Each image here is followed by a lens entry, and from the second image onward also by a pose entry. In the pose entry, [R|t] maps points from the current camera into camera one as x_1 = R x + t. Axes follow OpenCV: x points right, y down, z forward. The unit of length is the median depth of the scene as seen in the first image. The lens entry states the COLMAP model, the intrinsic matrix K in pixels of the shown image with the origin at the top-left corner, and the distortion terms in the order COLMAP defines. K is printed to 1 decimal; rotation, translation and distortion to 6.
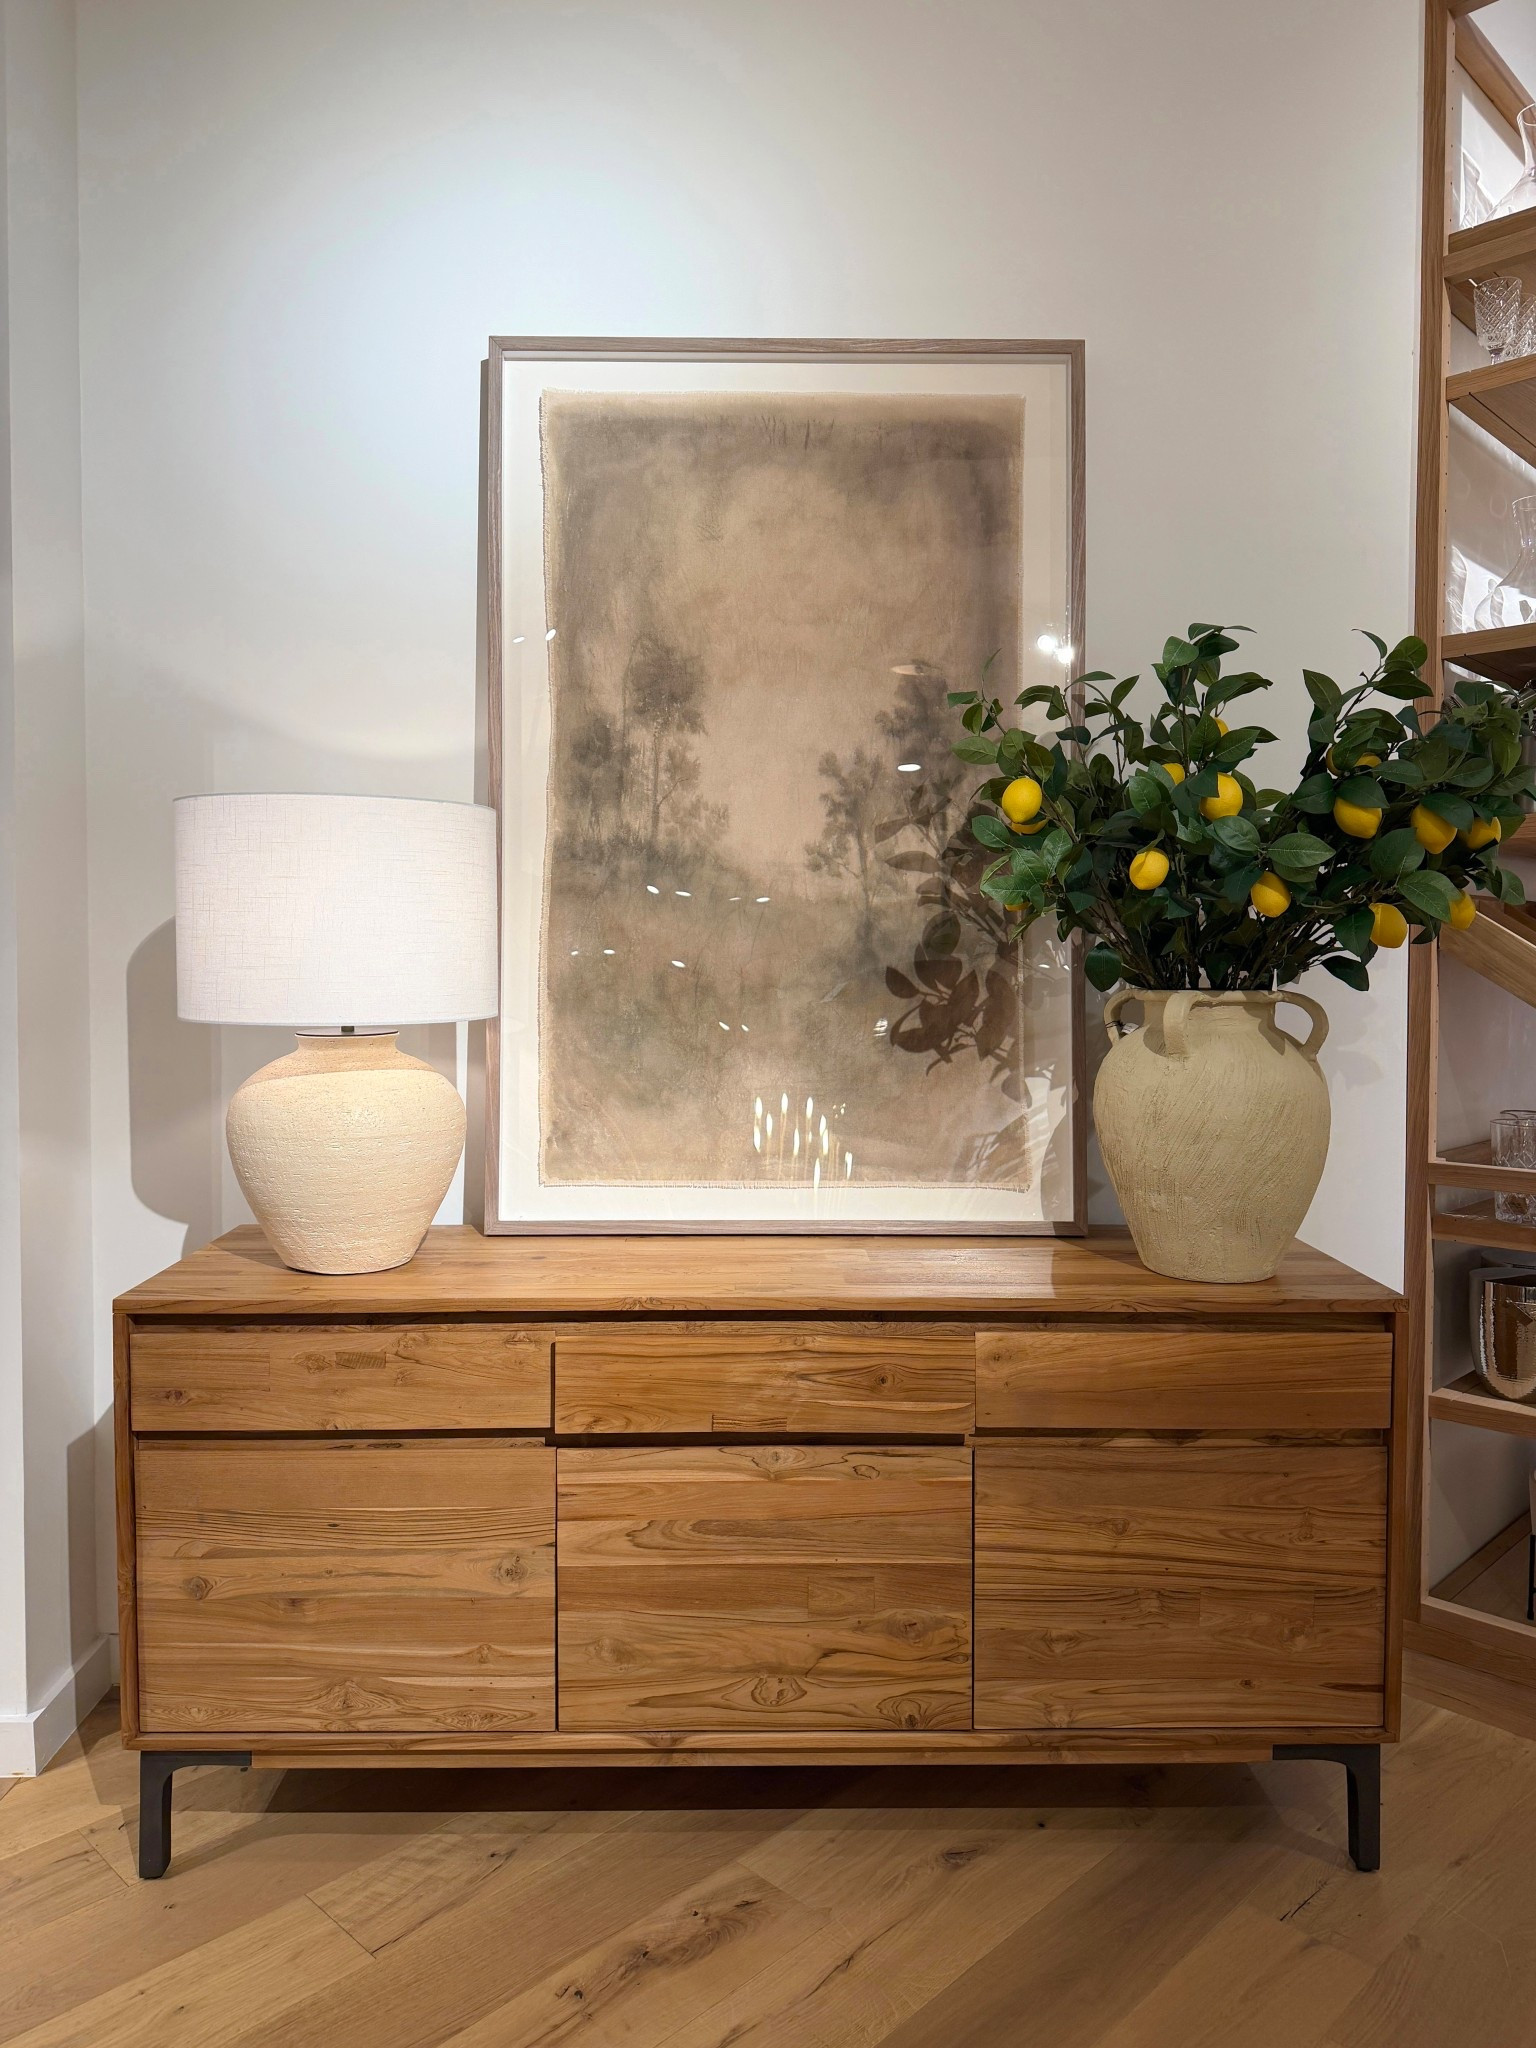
lens RADIAL K [[1469.1, 0, 765.7], [0, 1469.1, 1020.5], [0, 0, 1]] dist [0.125241, -0.200819]
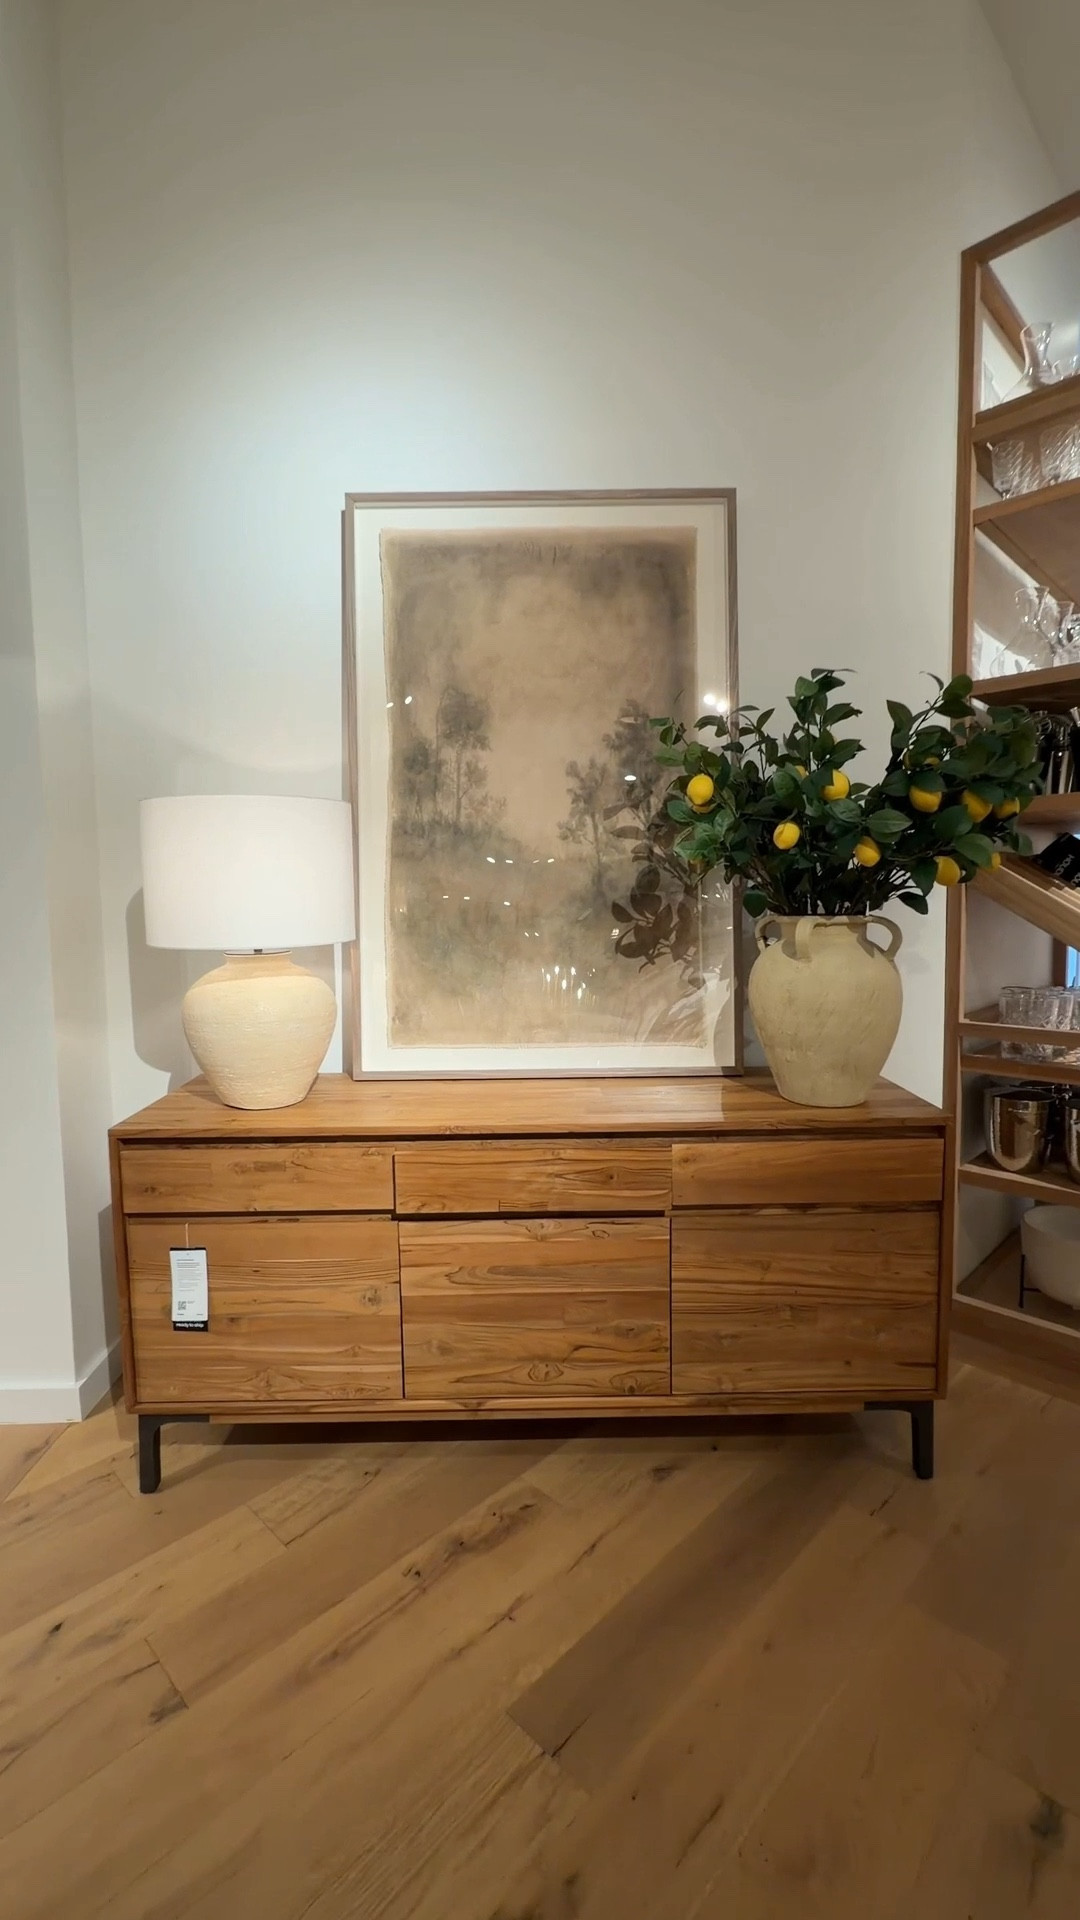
lens RADIAL K [[832.6, 0, 543.1], [0, 832.6, 961.5], [0, 0, 1]] dist [-0.000255, 0.000010]
pose [[0.999836, -0.015282, -0.009692, 0.020527], [0.015672, 0.999017, 0.041466, -0.013435], [0.009048, -0.041611, 0.999093, 0.151604]]
